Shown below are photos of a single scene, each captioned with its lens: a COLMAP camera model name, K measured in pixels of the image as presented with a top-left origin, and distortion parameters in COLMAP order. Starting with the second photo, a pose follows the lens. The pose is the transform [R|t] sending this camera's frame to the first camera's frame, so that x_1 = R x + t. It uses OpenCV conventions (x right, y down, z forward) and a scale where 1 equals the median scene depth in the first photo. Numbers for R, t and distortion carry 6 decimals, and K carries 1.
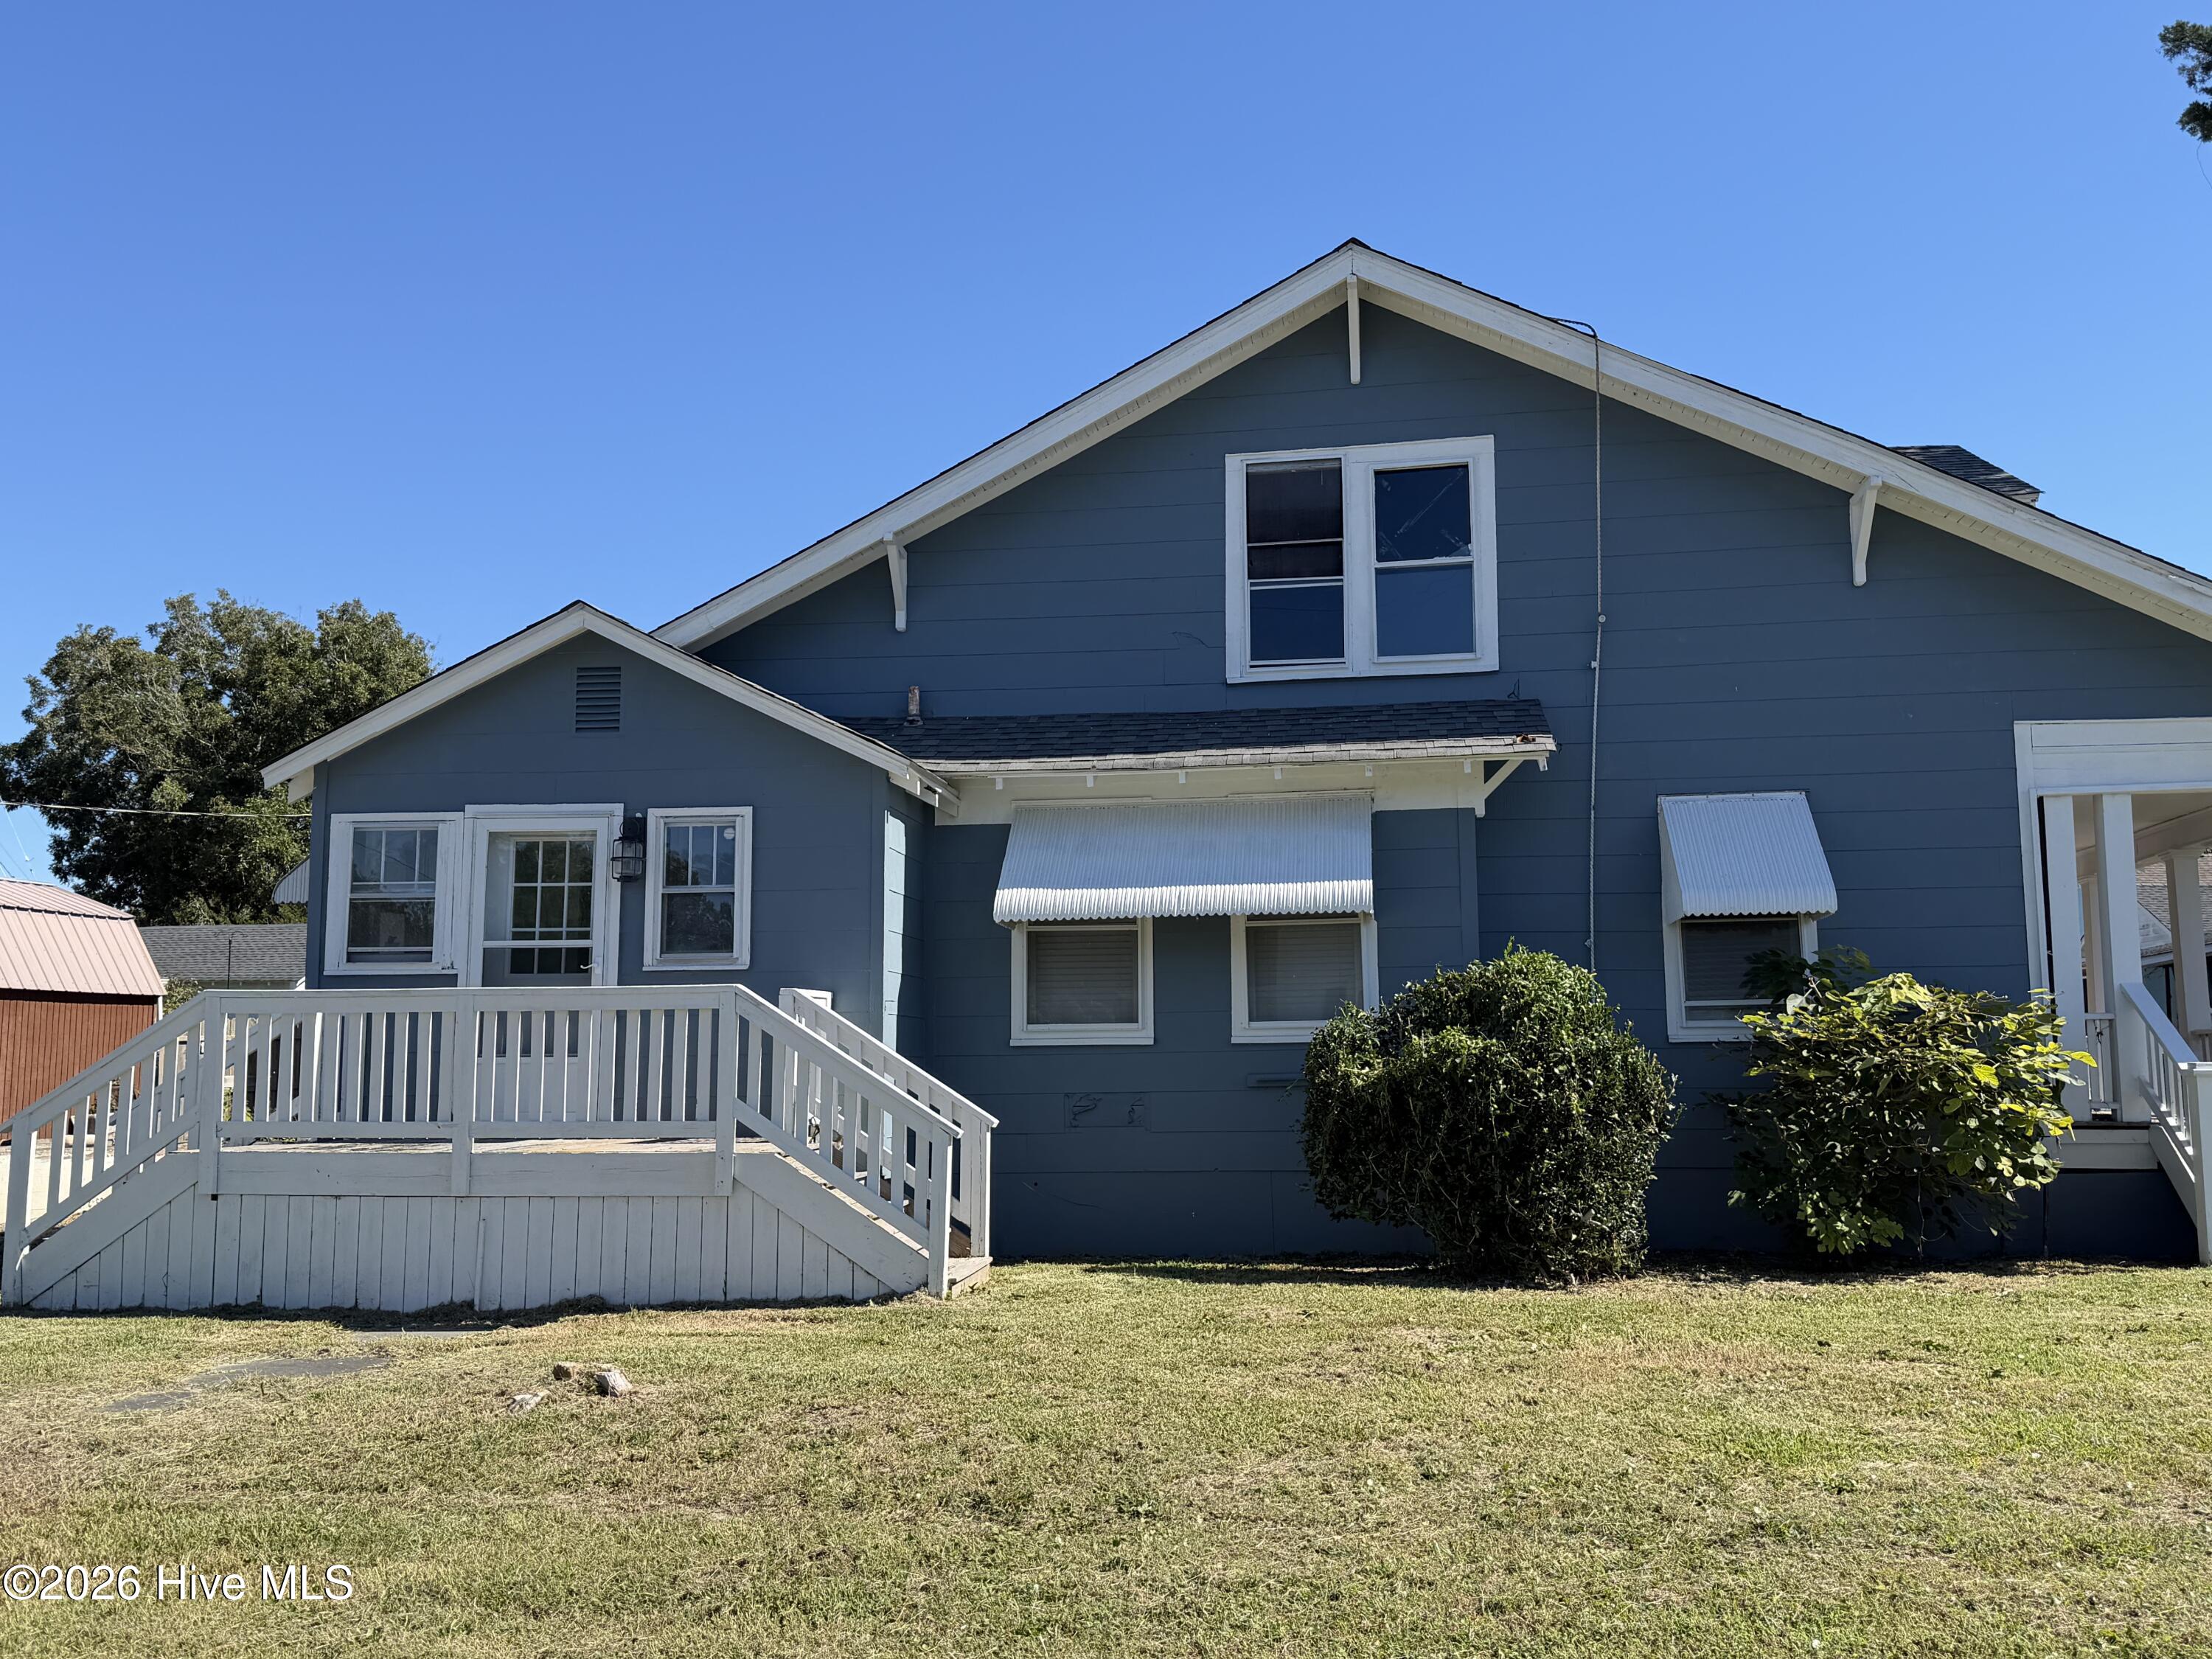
lens RADIAL K [[1961.6, 0, 1176.5], [0, 1961.6, 838.7], [0, 0, 1]] dist [0.097077, -0.209163]
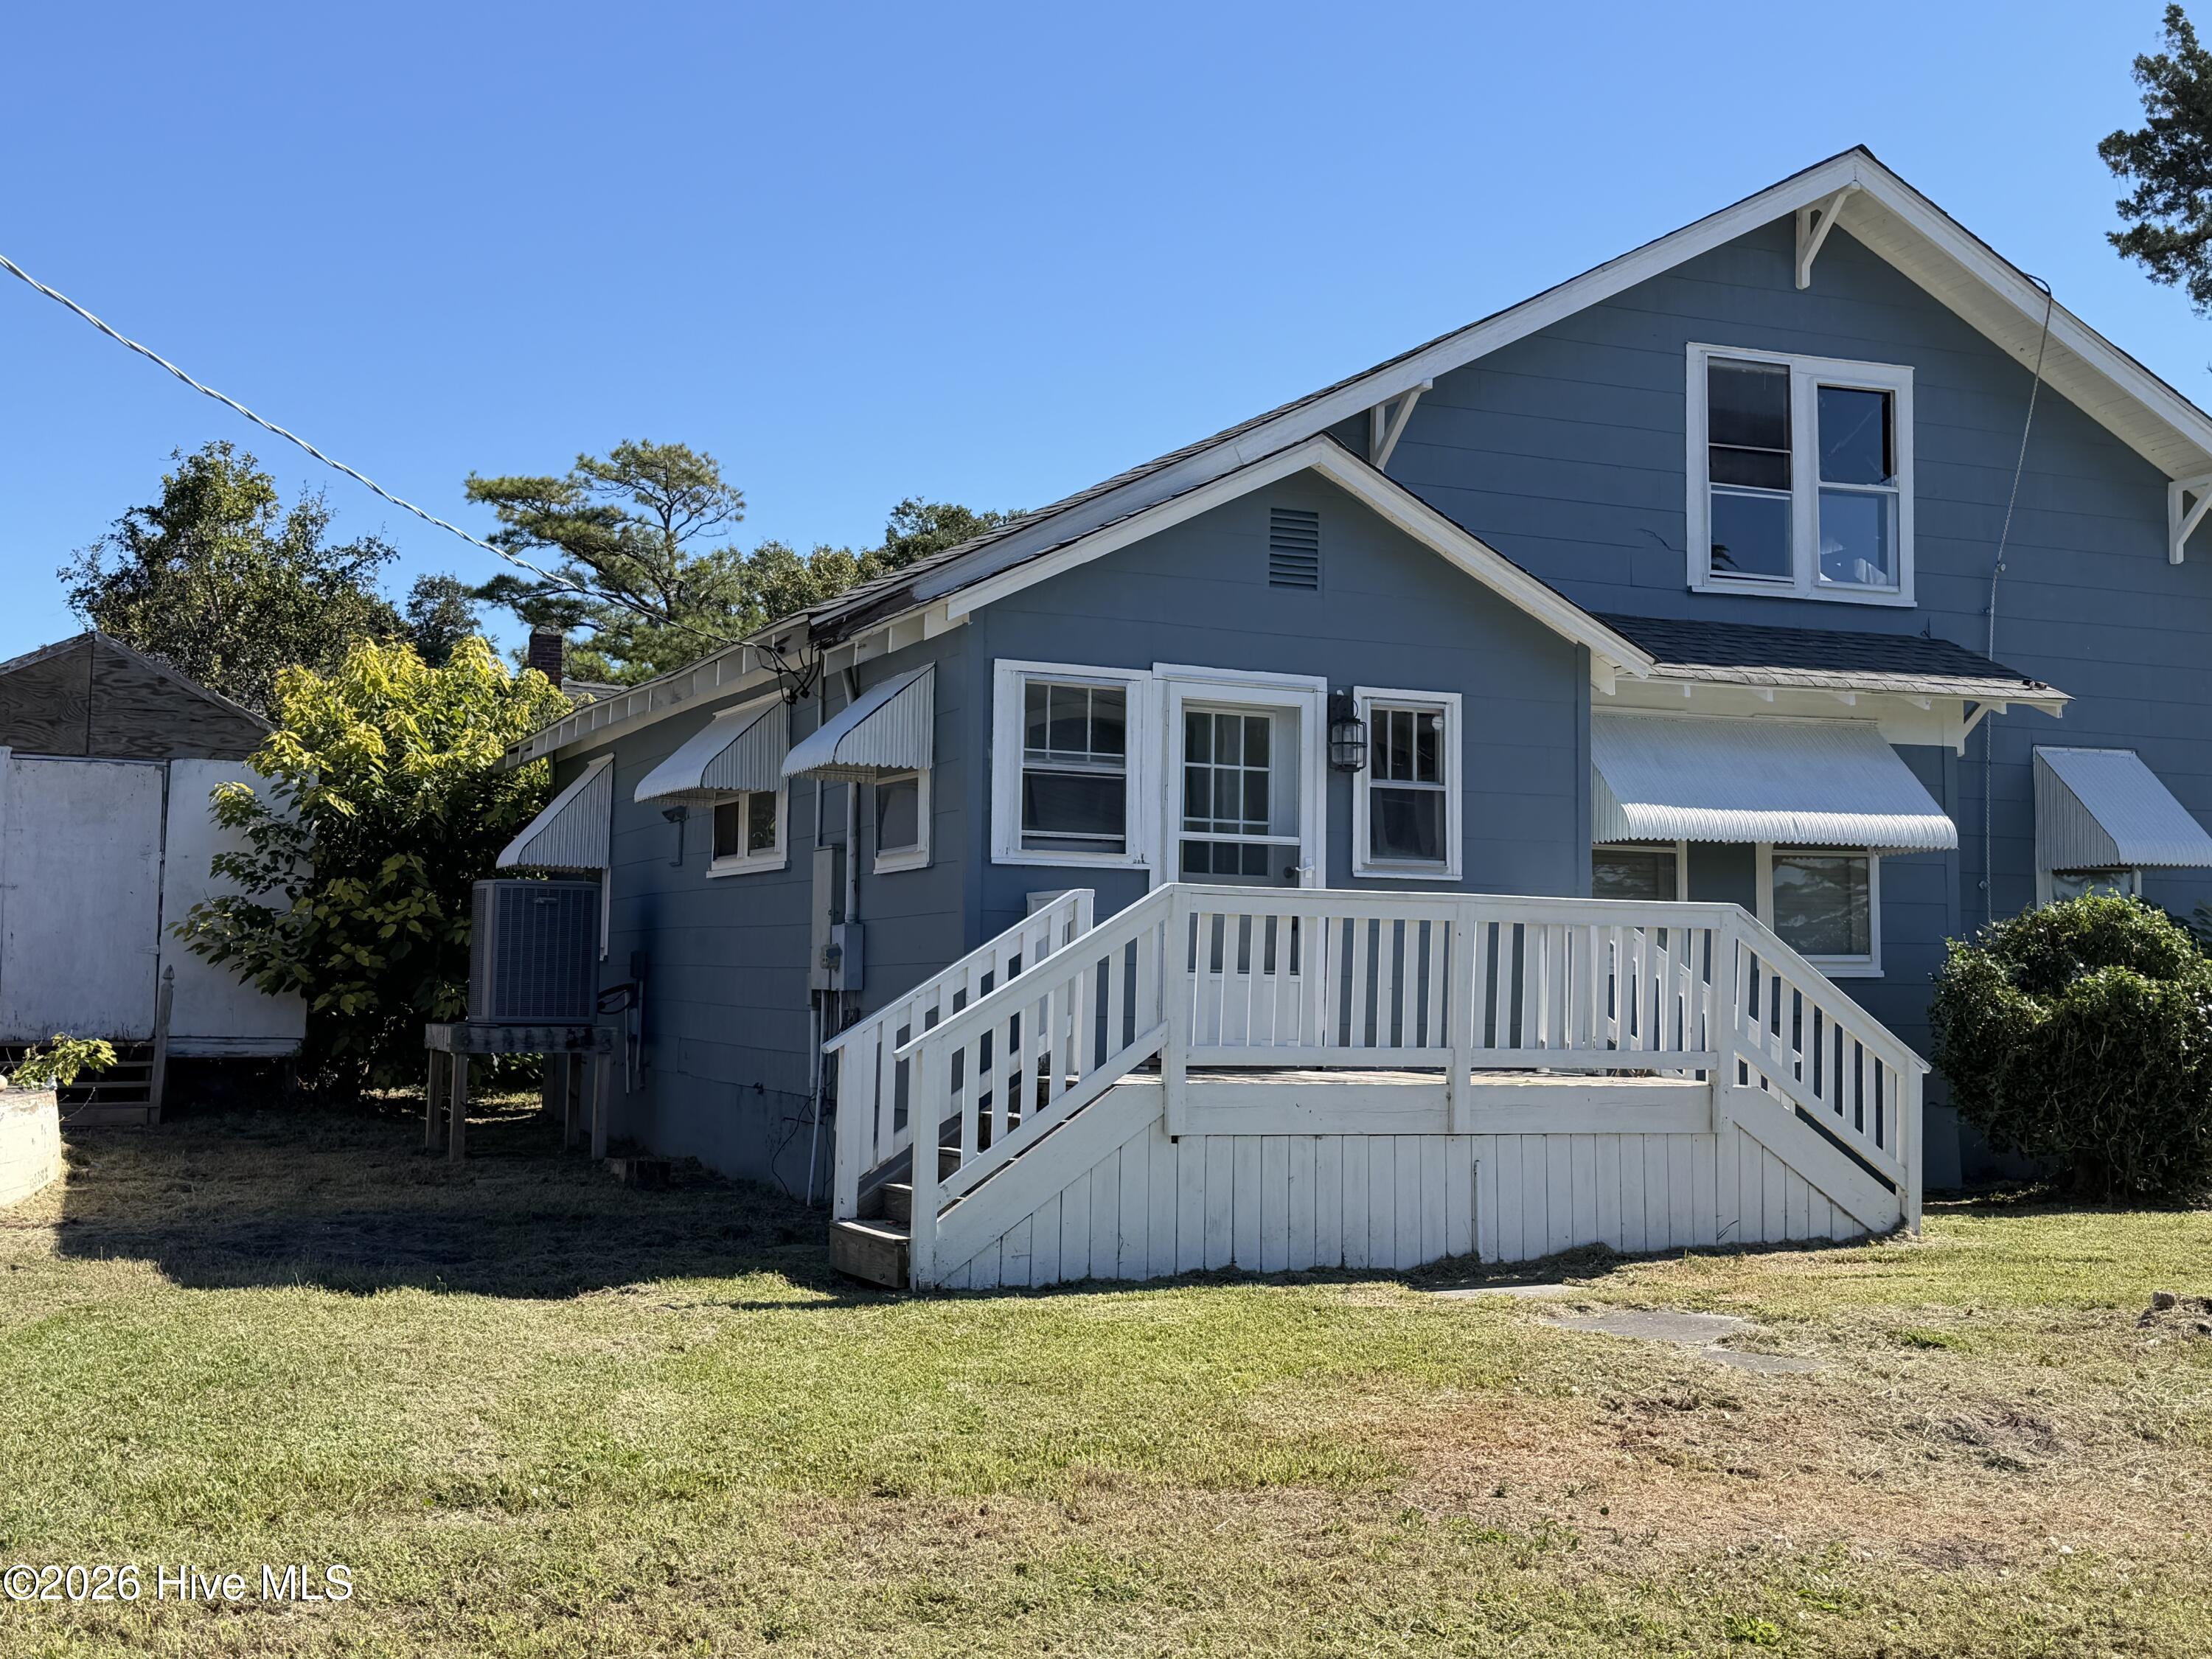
lens RADIAL K [[2468.9, 0, 1106.4], [0, 2468.9, 828.4], [0, 0, 1]] dist [0.051554, -0.196220]
pose [[0.864358, 0.051210, 0.500262, -0.847739], [-0.074711, 0.996838, 0.027044, 0.023942], [-0.497296, -0.060751, 0.865451, 0.121586]]
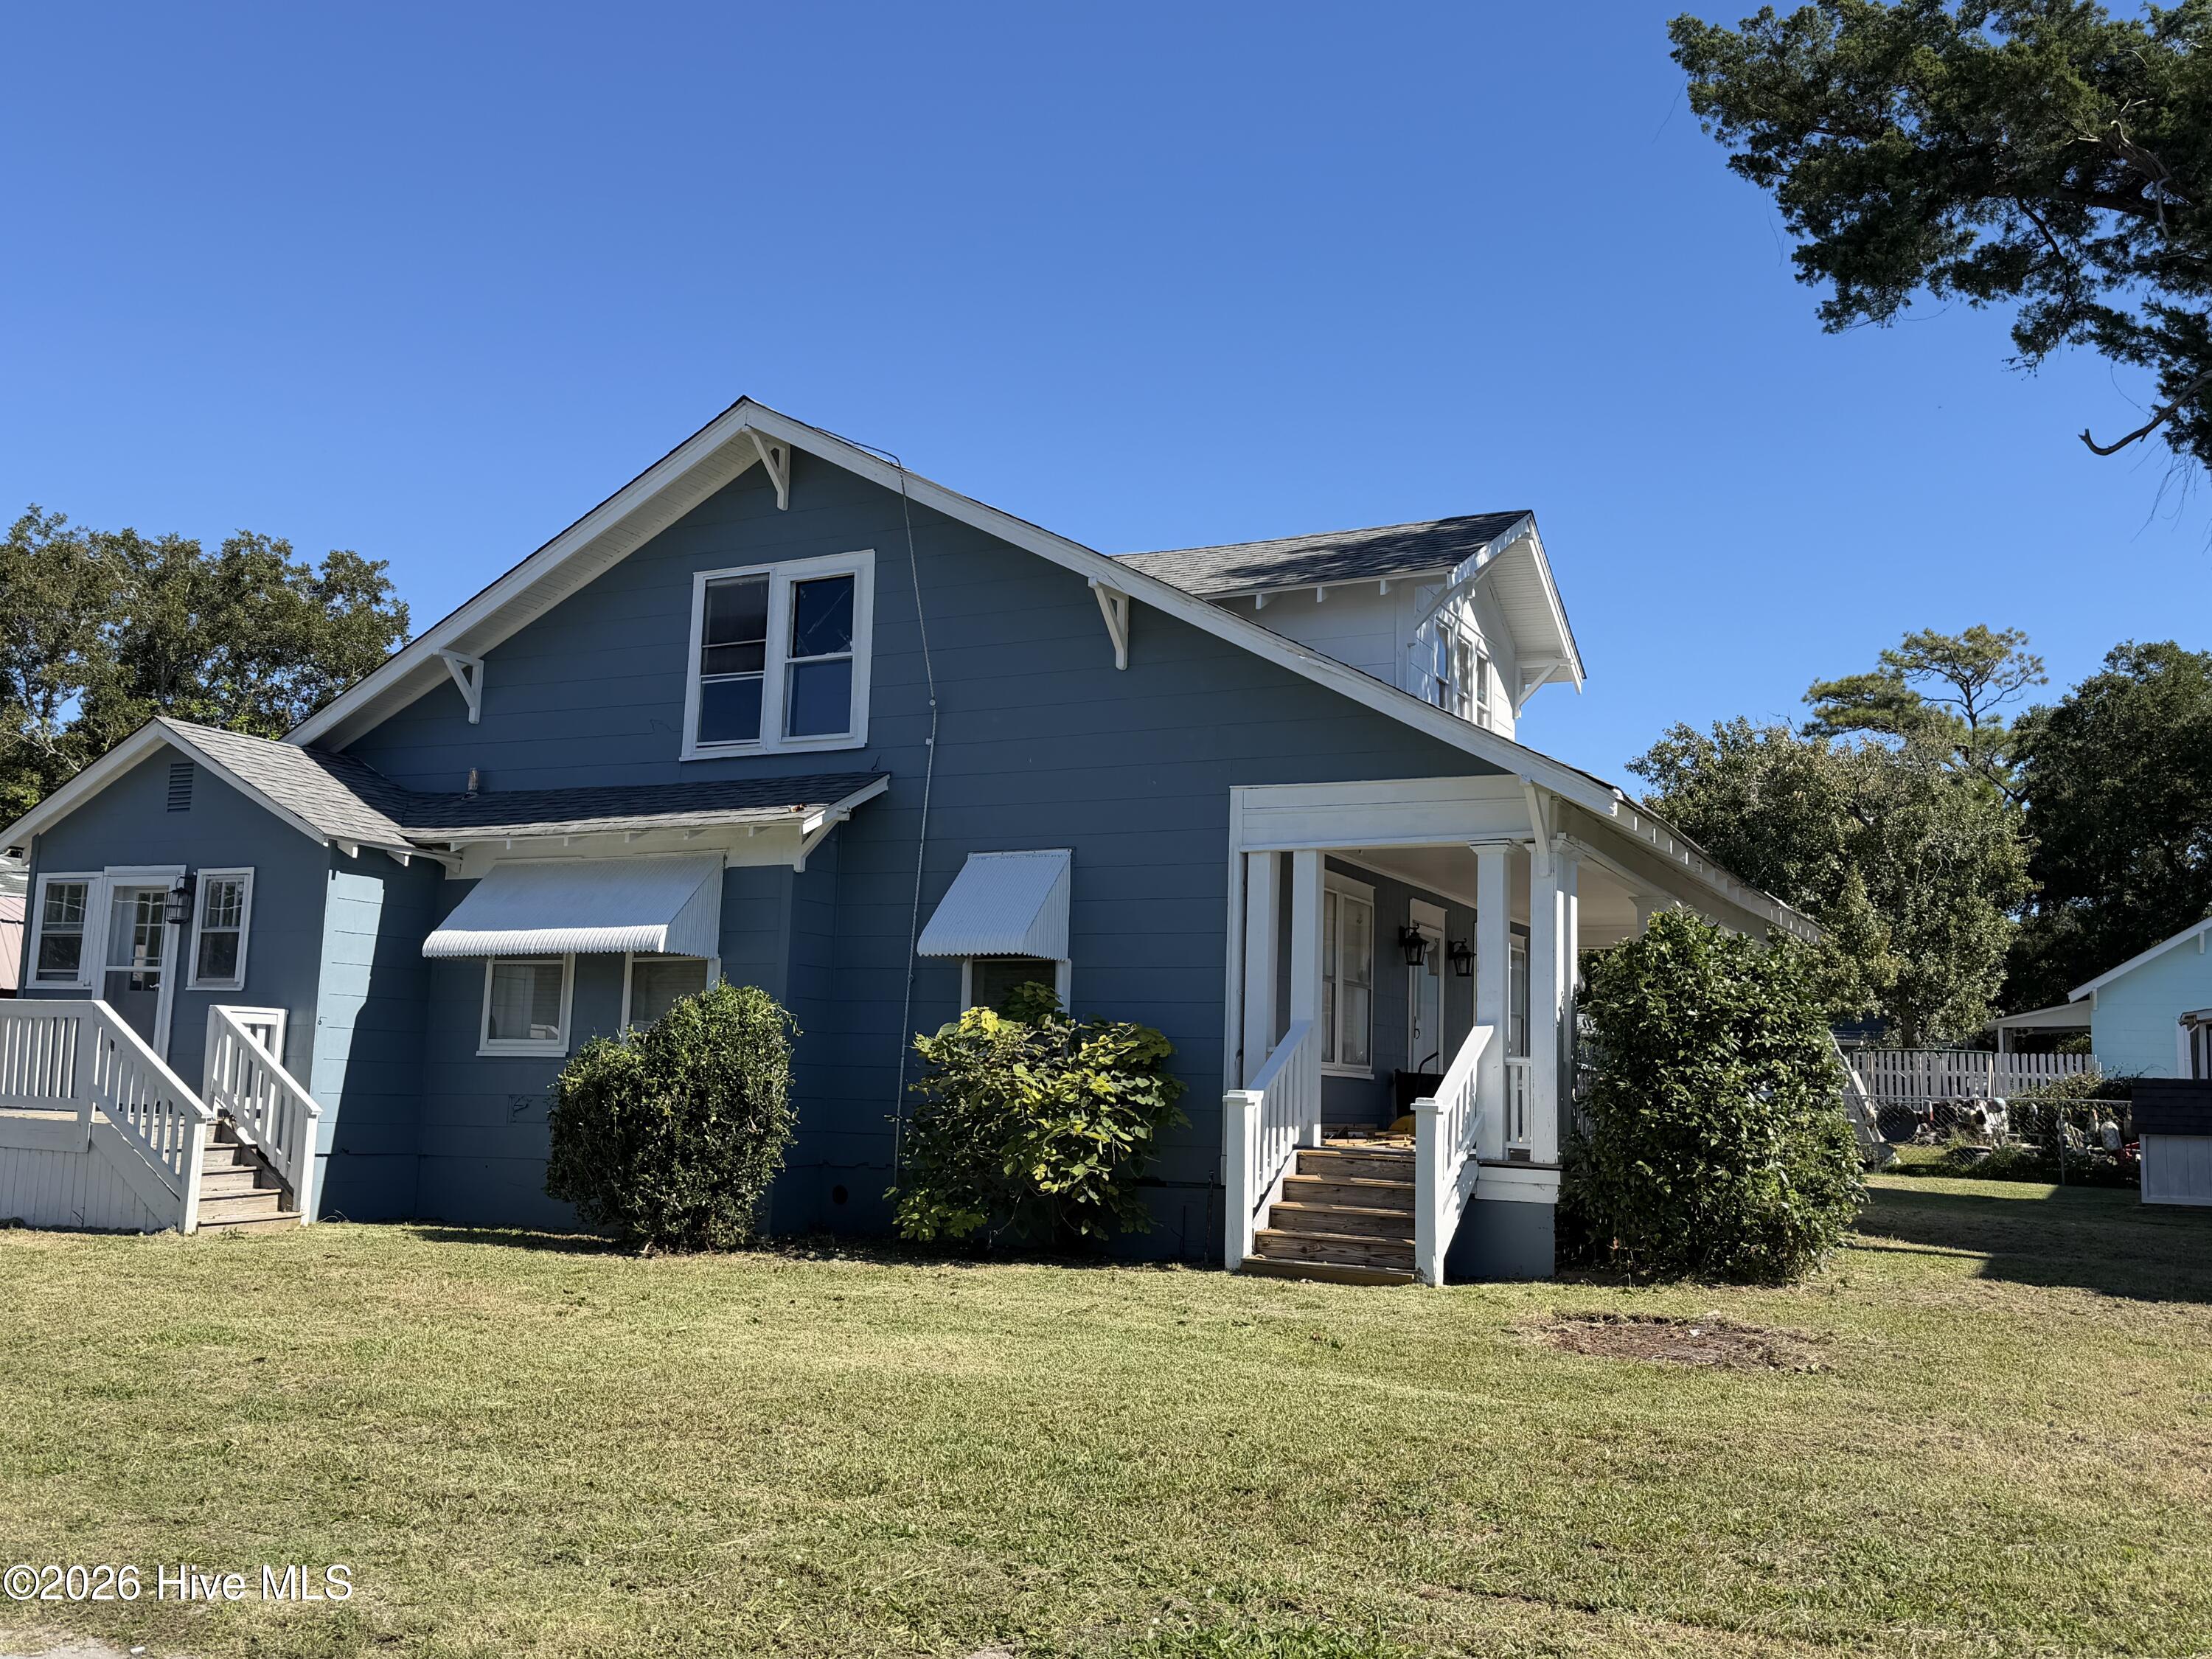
lens RADIAL K [[1955.7, 0, 1282.9], [0, 1955.7, 843.3], [0, 0, 1]] dist [0.098836, -0.202286]
pose [[0.956955, -0.006968, -0.290152, 0.787252], [0.005005, 0.999959, -0.007506, -0.018067], [0.290192, 0.005730, 0.956951, -0.067755]]
